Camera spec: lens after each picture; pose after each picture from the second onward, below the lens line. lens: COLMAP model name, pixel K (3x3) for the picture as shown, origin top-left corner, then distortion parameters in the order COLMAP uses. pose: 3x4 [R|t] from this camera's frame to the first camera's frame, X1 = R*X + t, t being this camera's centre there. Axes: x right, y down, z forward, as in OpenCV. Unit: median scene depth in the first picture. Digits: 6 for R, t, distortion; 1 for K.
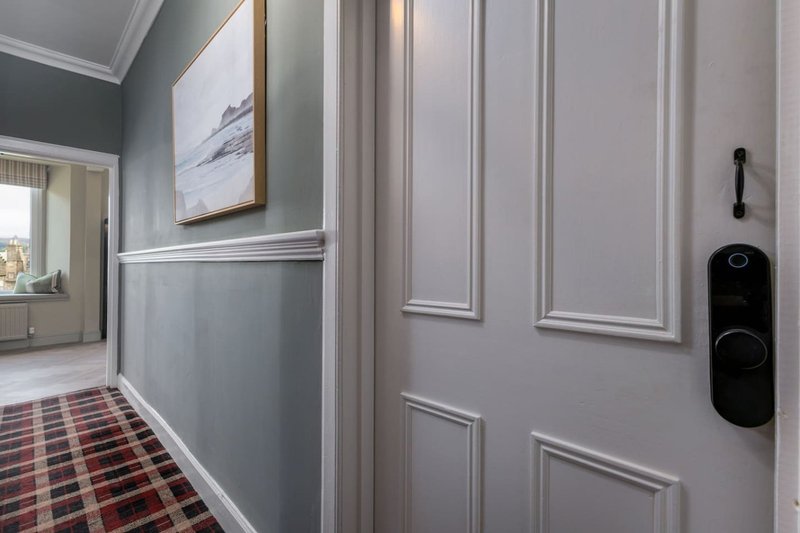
lens RADIAL K [[344.9, 0, 400.0], [0, 344.9, 266.5], [0, 0, 1]] dist [0.001265, 0.000212]
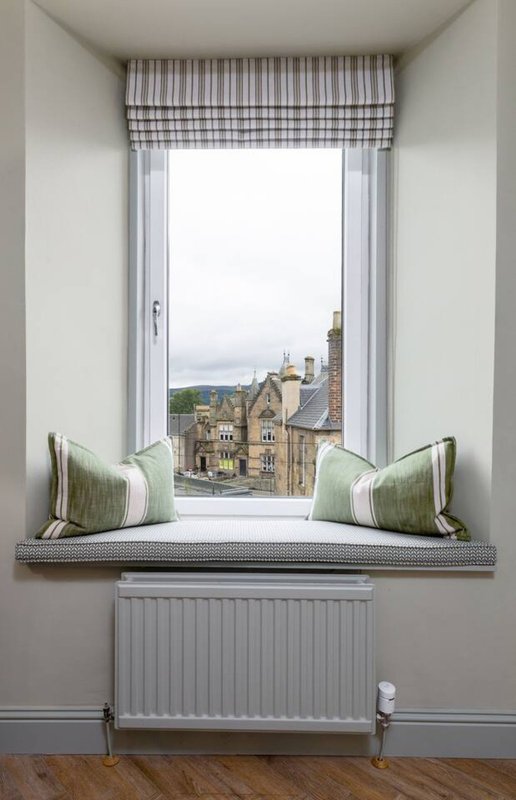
lens RADIAL K [[493.2, 0, 258.0], [0, 493.2, 400.0], [0, 0, 1]] dist [0.003719, 0.000417]
pose [[0.694944, -0.019958, -0.718786, -0.845810], [0.003818, 0.999703, -0.024066, -0.009660], [0.719053, 0.013980, 0.694814, 0.672414]]
